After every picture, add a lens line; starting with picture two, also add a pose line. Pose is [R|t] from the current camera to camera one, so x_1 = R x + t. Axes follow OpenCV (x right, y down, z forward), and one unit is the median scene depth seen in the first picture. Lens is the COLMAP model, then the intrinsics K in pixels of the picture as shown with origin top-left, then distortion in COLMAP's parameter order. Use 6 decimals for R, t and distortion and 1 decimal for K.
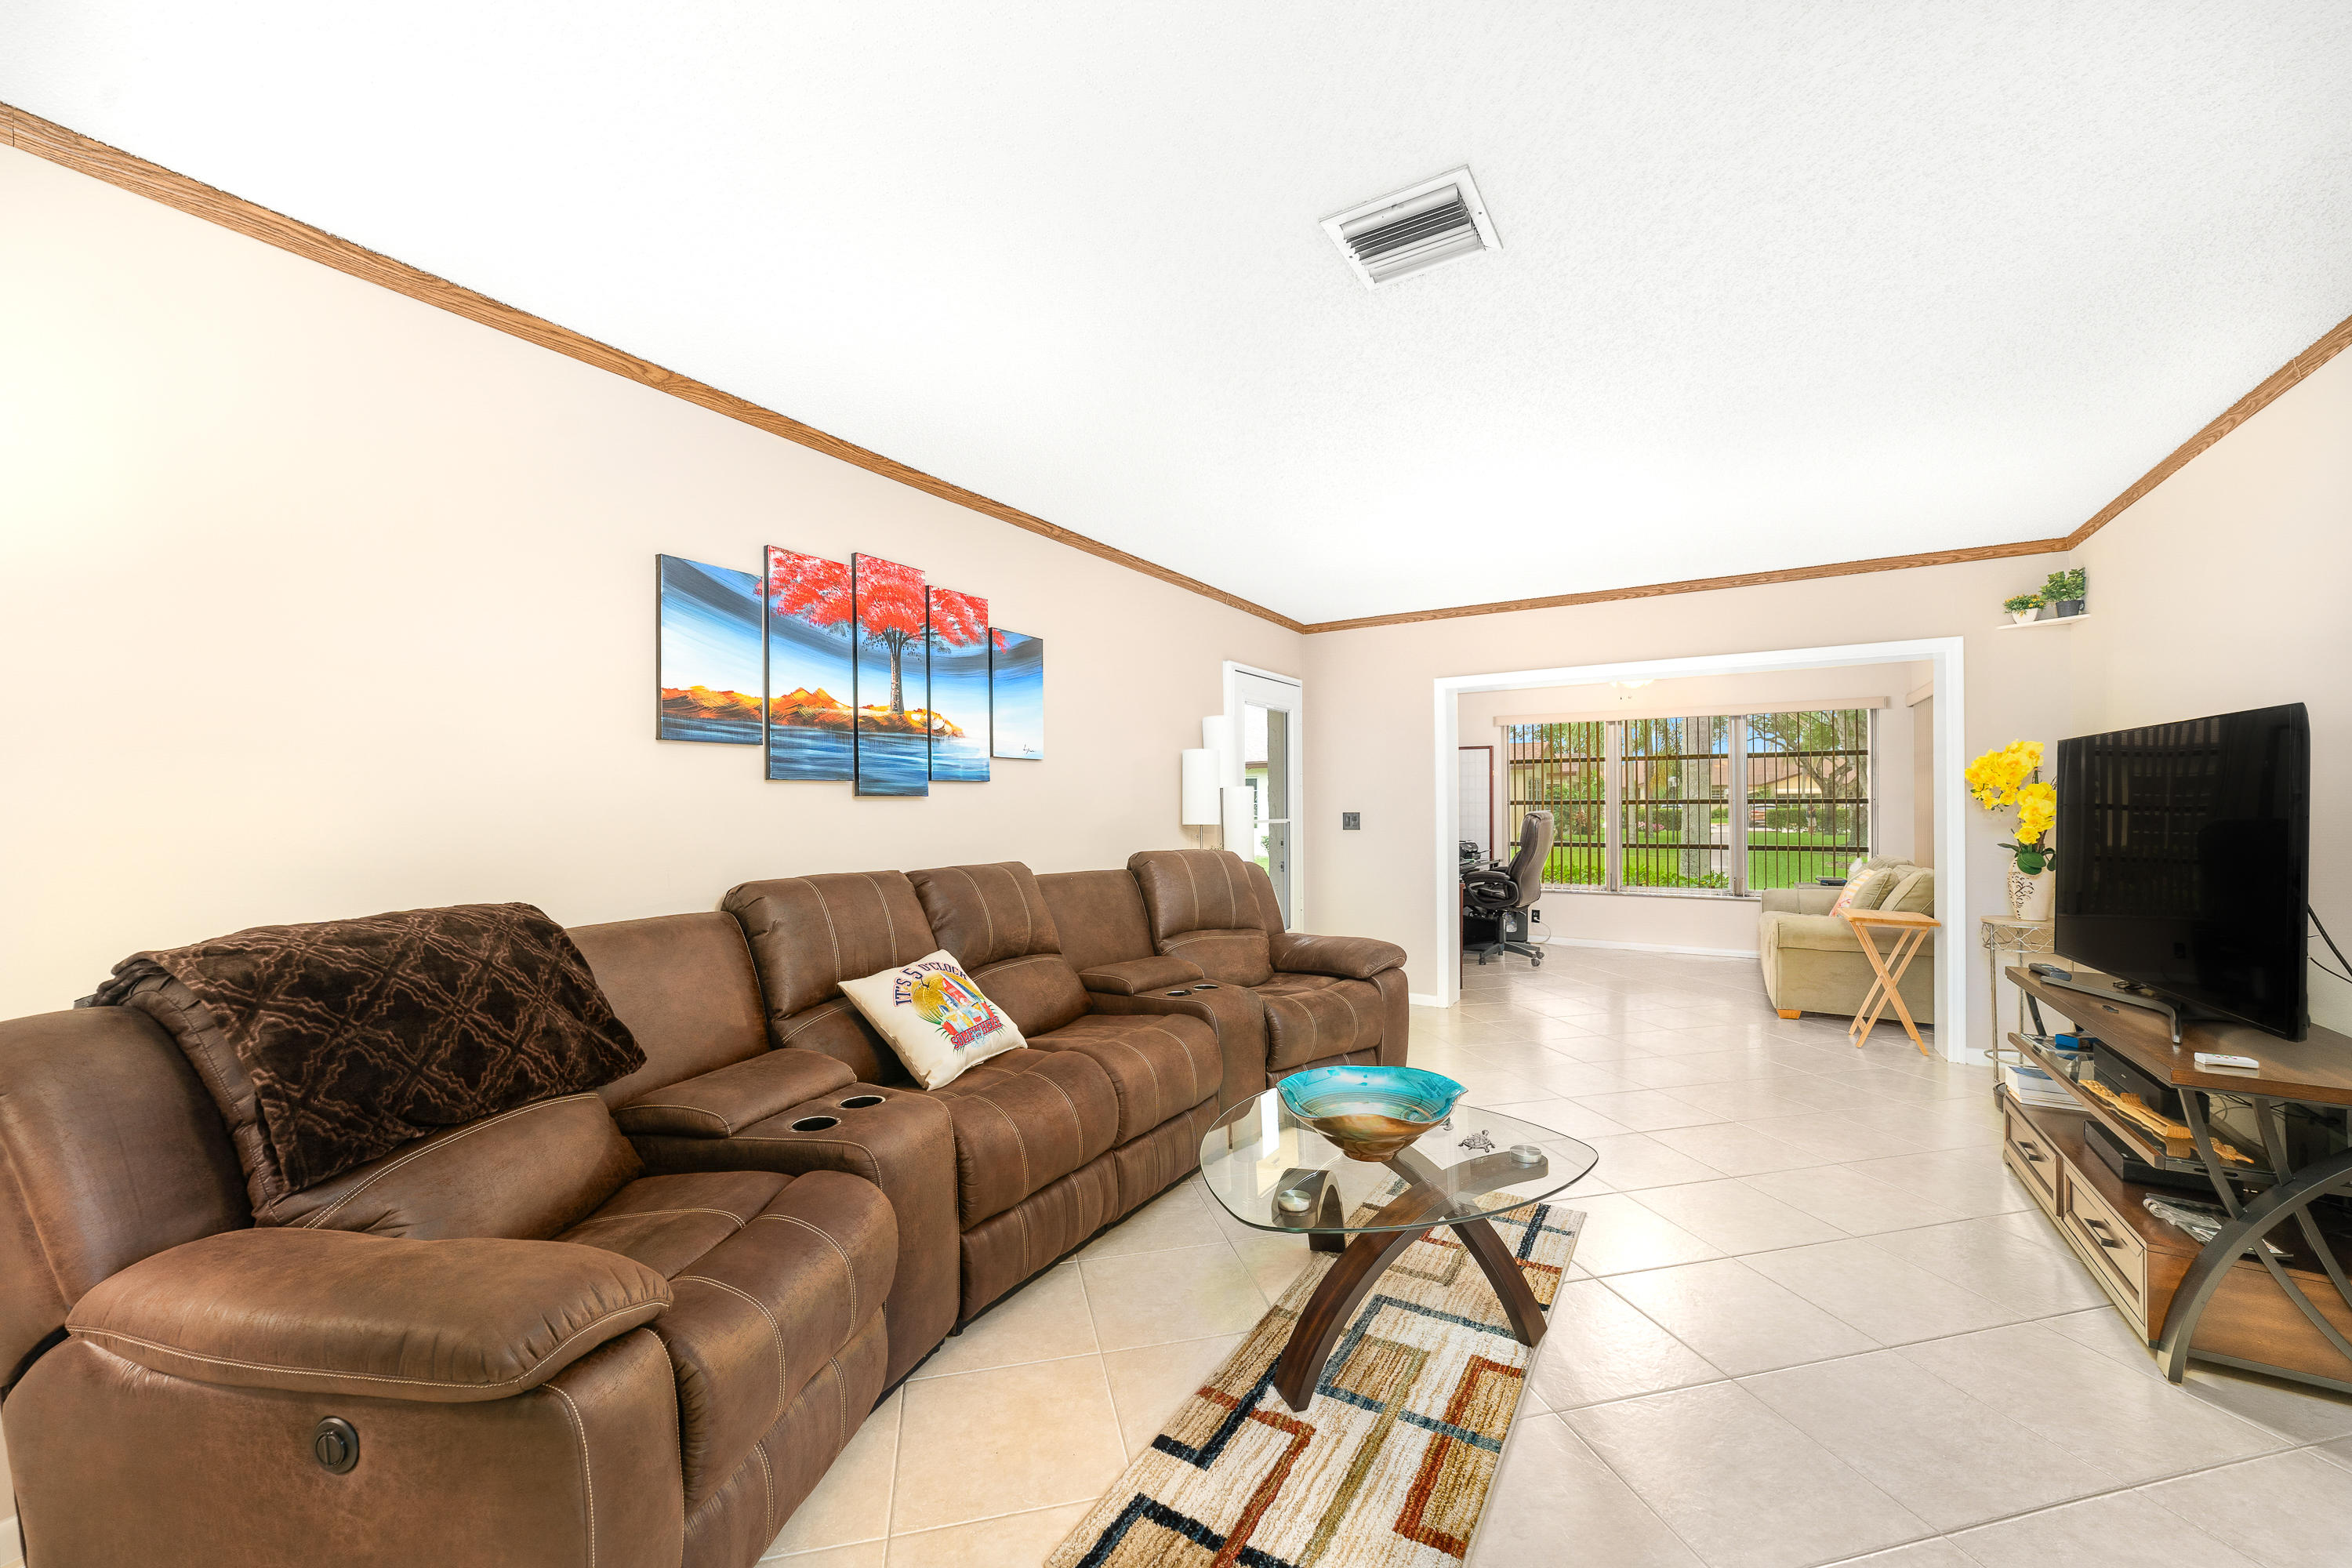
lens RADIAL K [[902.7, 0, 1175.6], [0, 902.7, 808.9], [0, 0, 1]] dist [-0.022396, 0.006967]
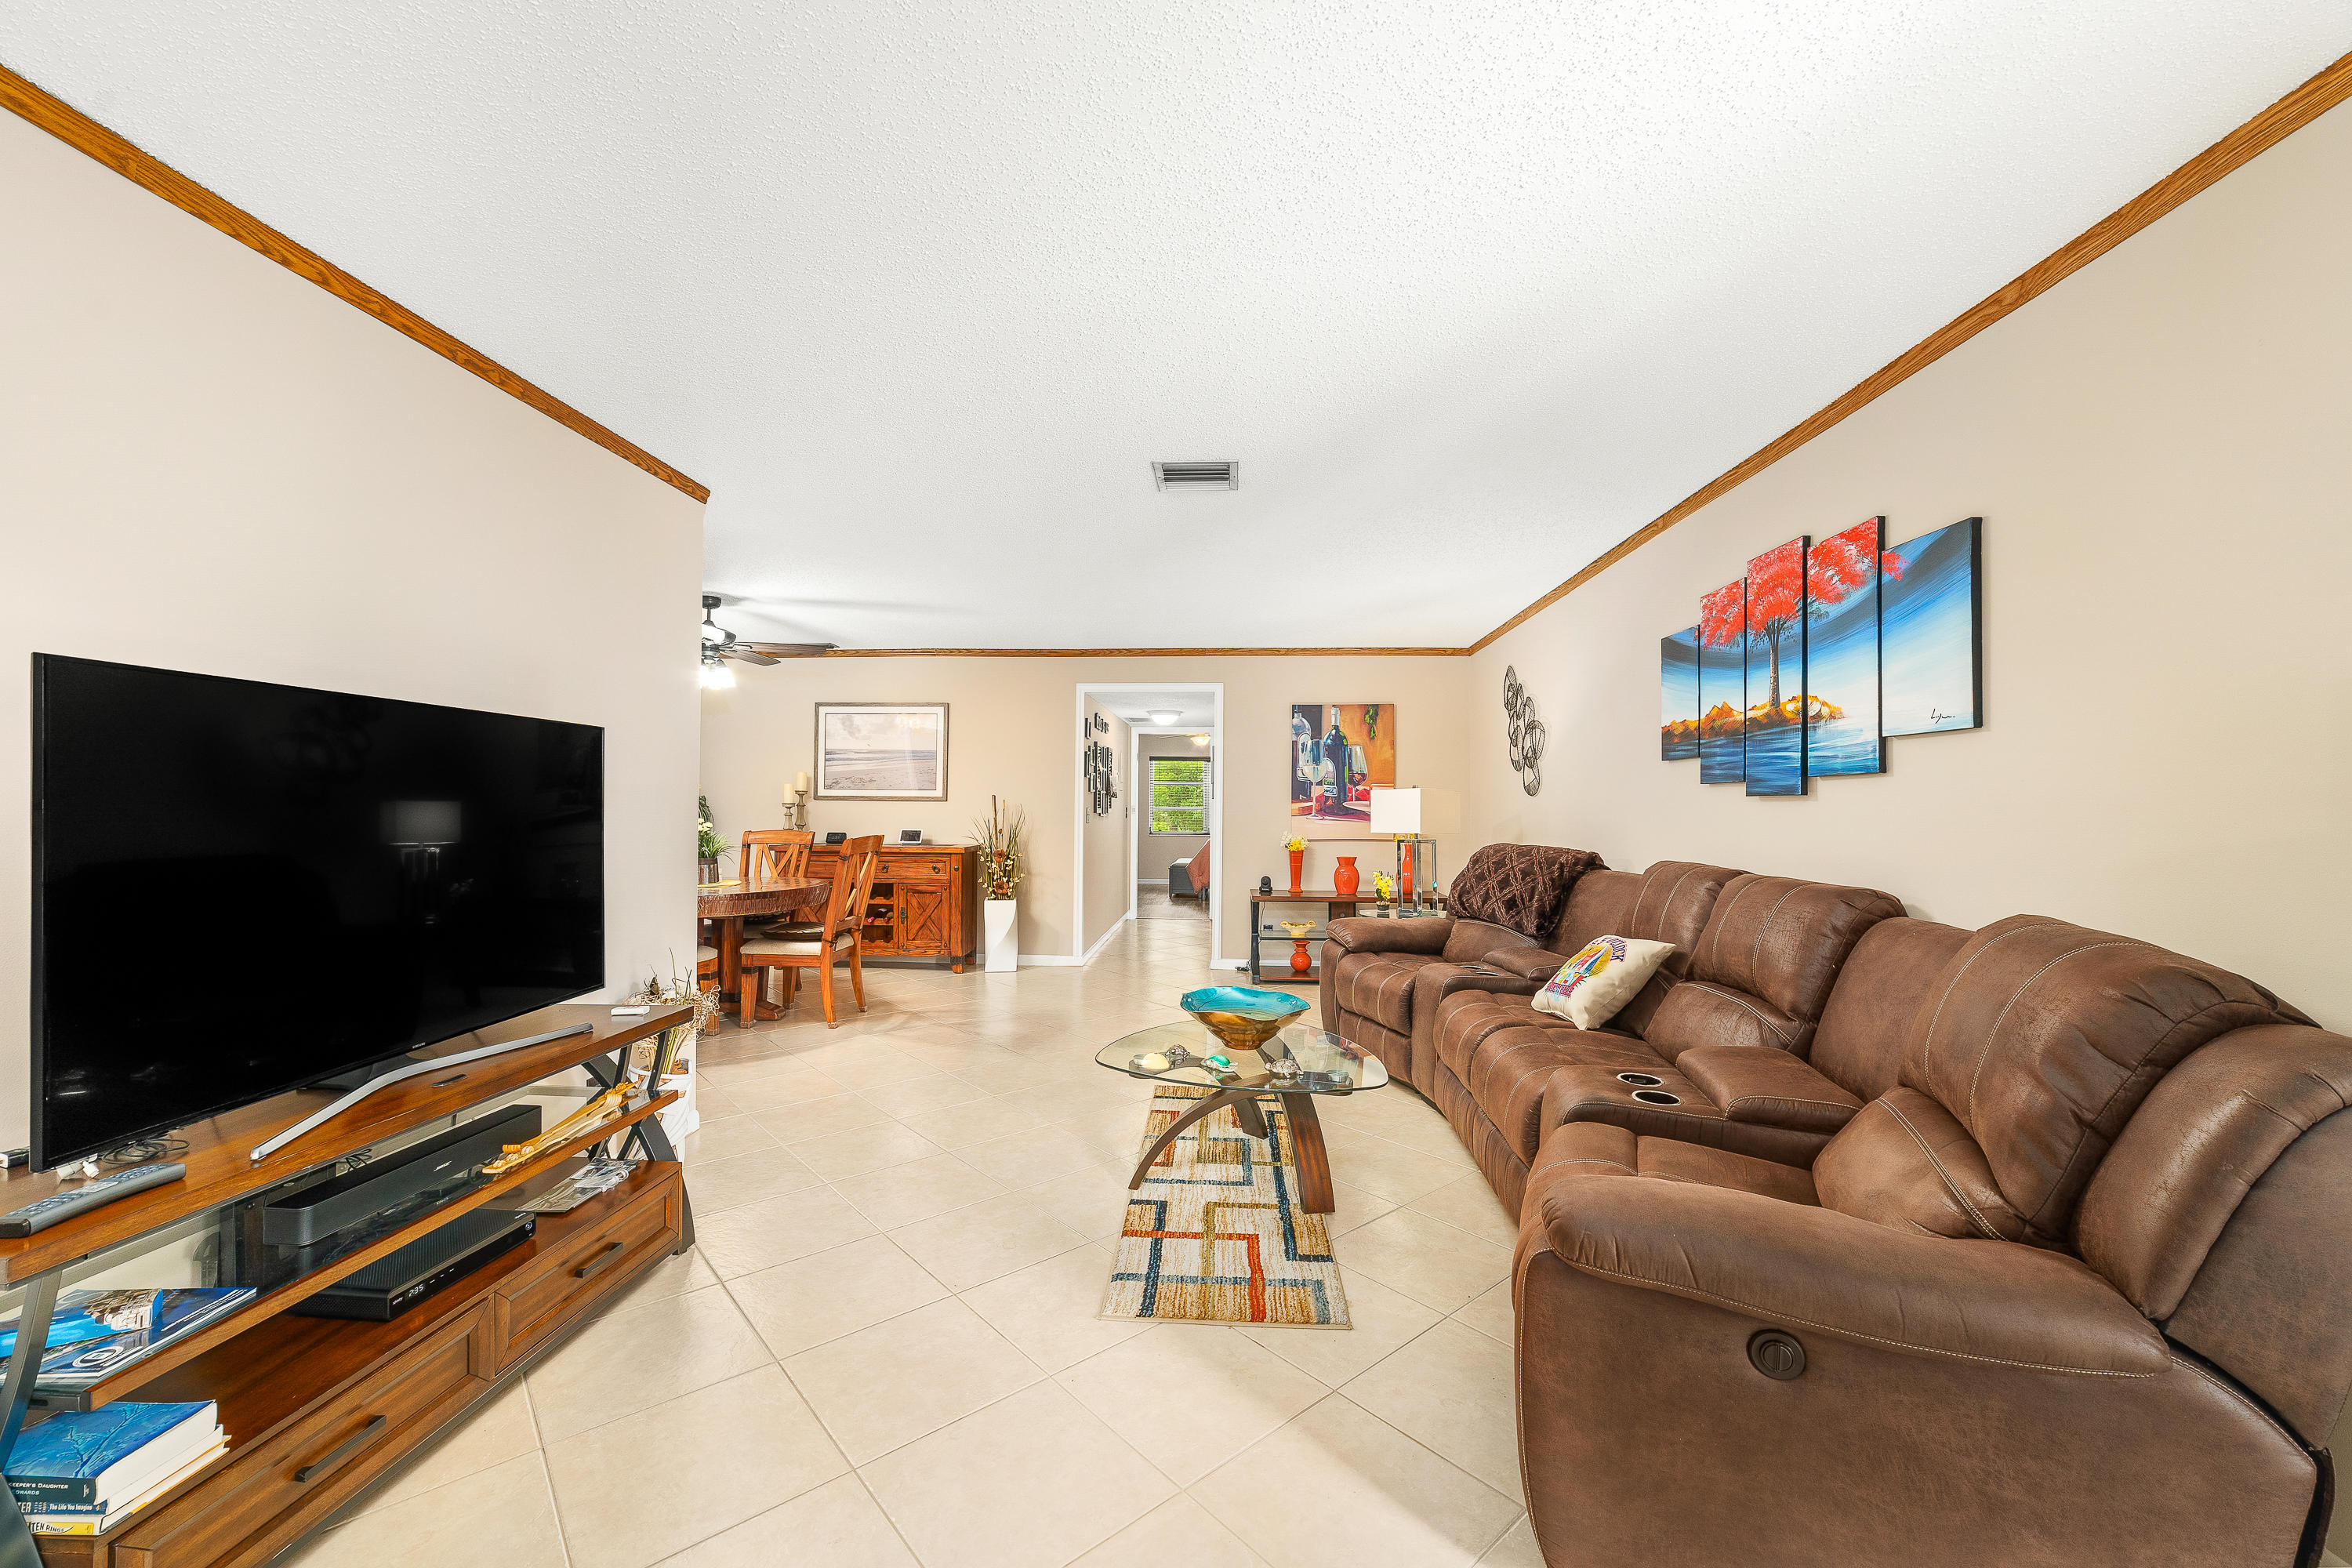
lens RADIAL K [[902.6, 0, 1172.6], [0, 902.6, 801.2], [0, 0, 1]] dist [-0.023653, 0.007410]
pose [[-0.885190, 0.002225, -0.465225, 0.655405], [-0.001508, 0.999970, 0.007650, -0.014084], [0.465228, 0.007473, -0.885160, 1.475094]]
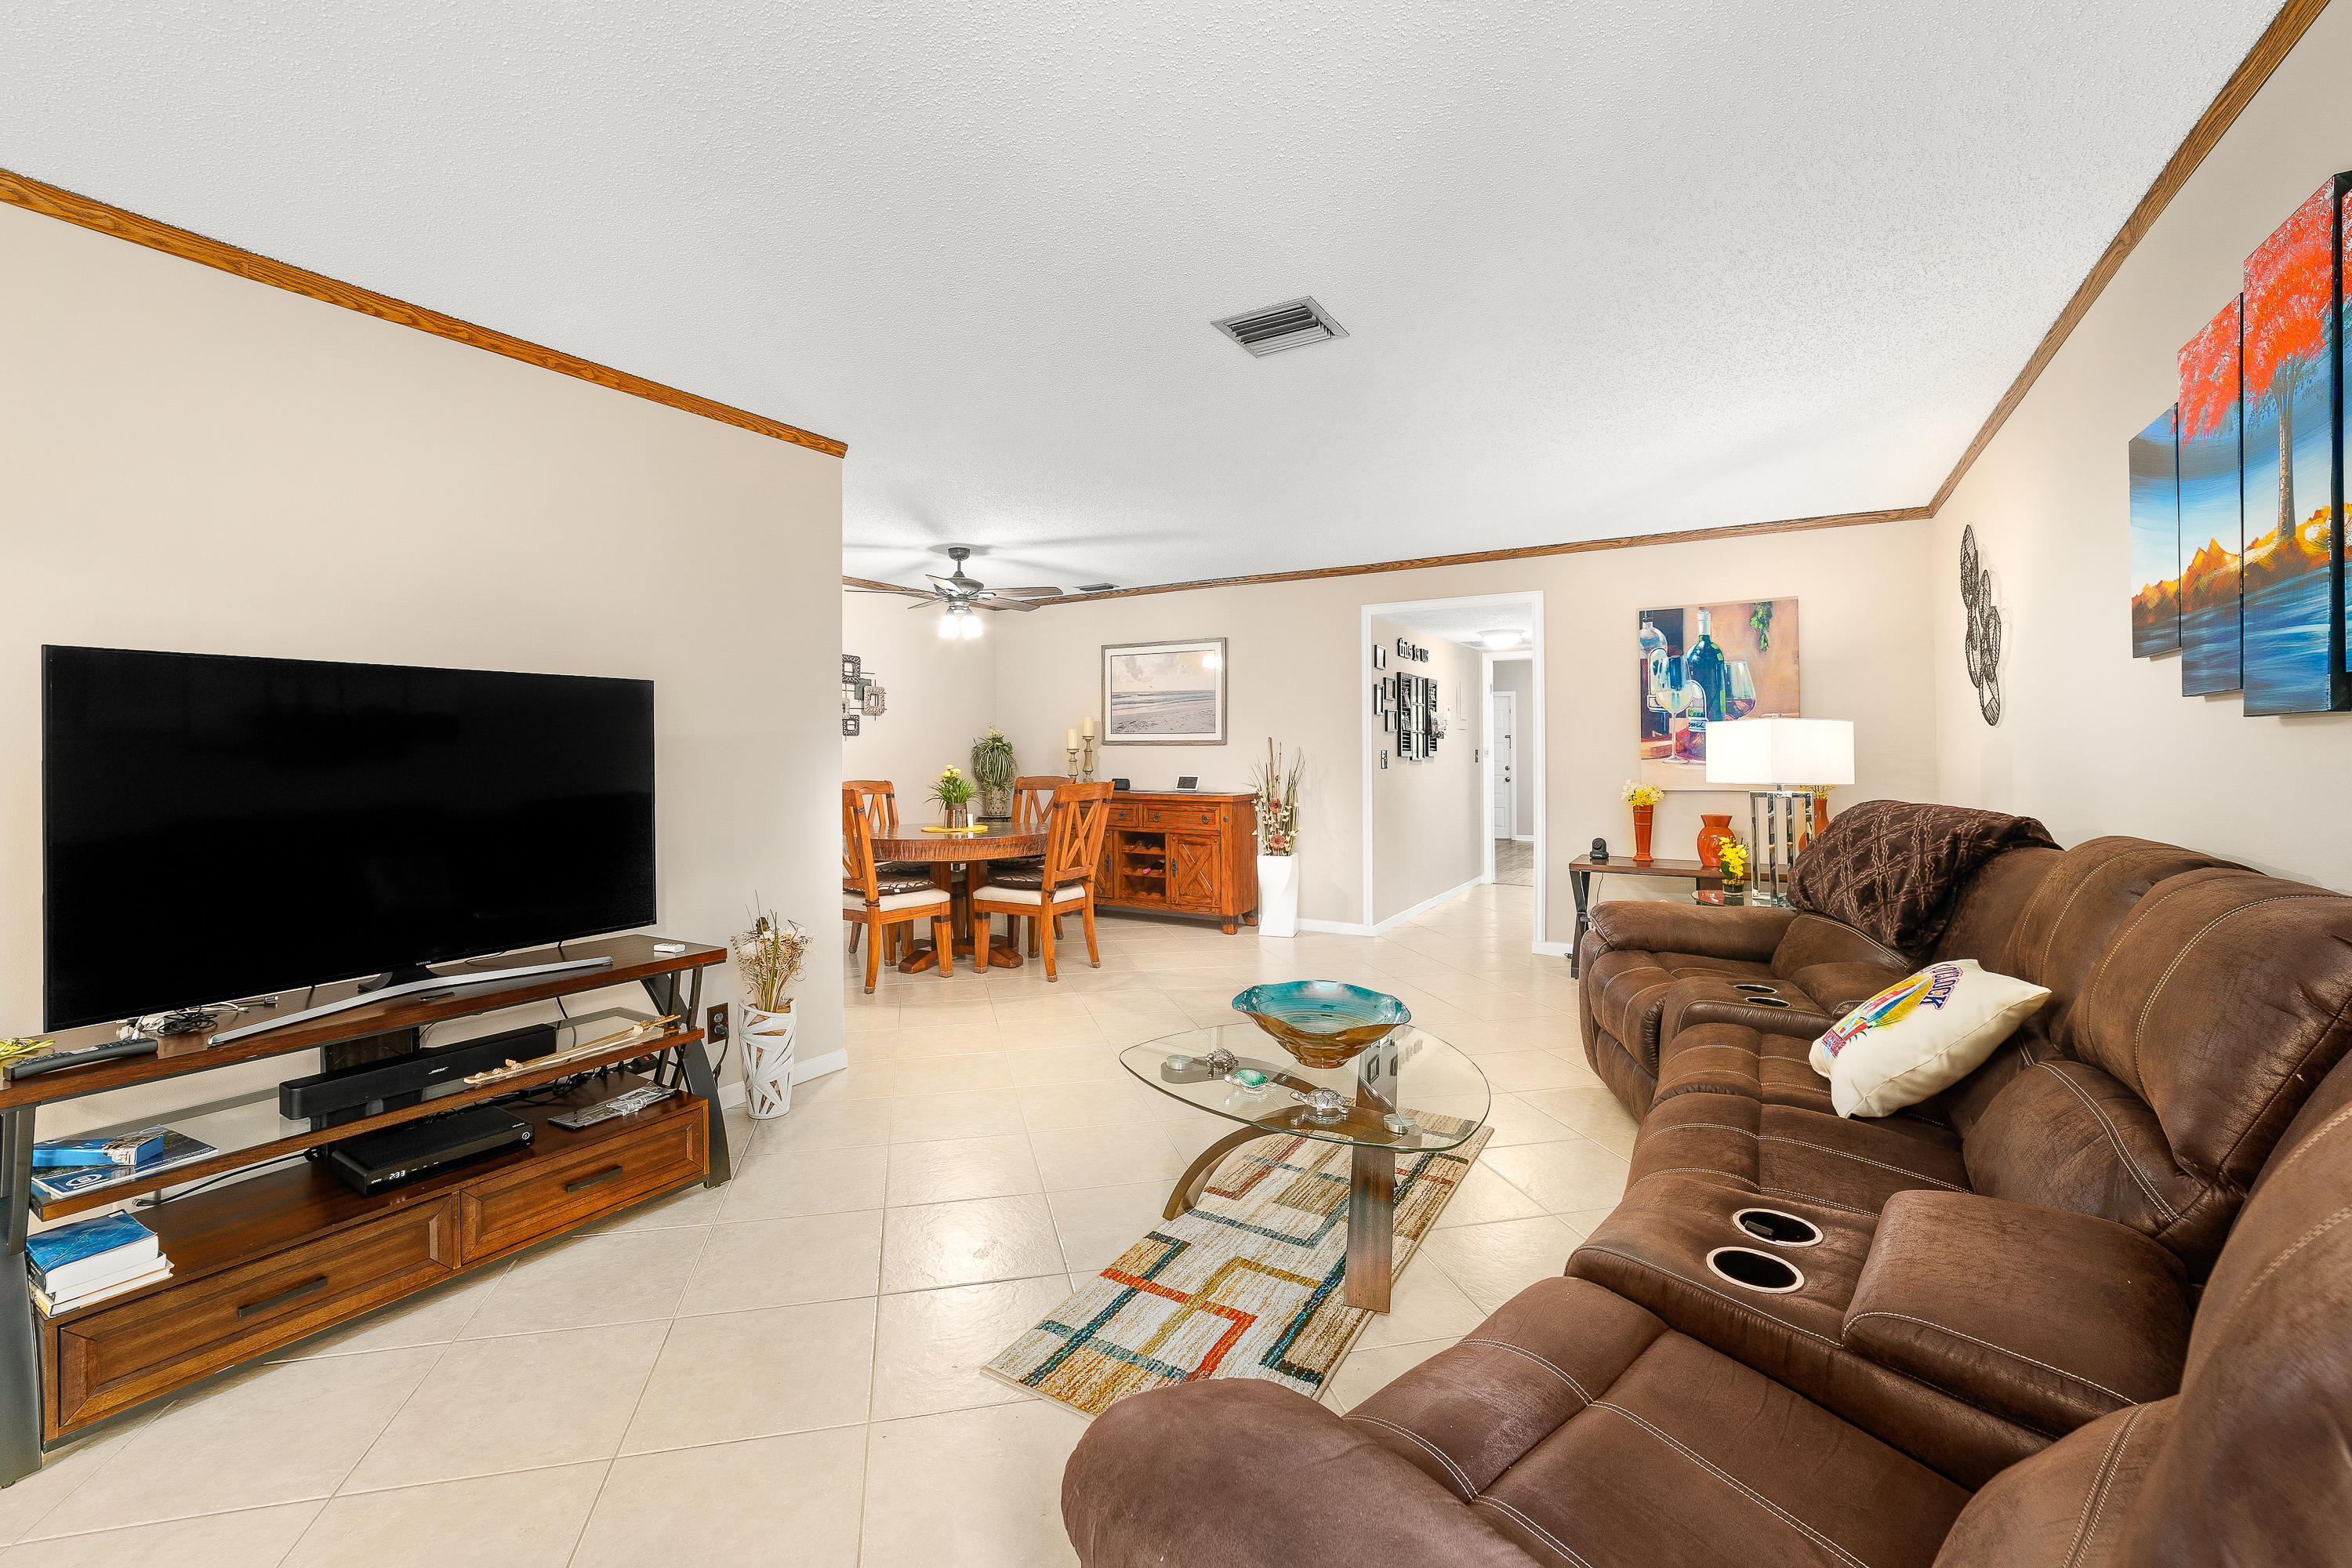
lens RADIAL K [[975.9, 0, 1140.2], [0, 975.9, 744.5], [0, 0, 1]] dist [-0.026776, 0.010252]
pose [[-0.999796, 0.014496, 0.014057, 0.274123], [0.014551, 0.999887, 0.003775, -0.008623], [-0.014000, 0.003979, -0.999894, 1.451943]]
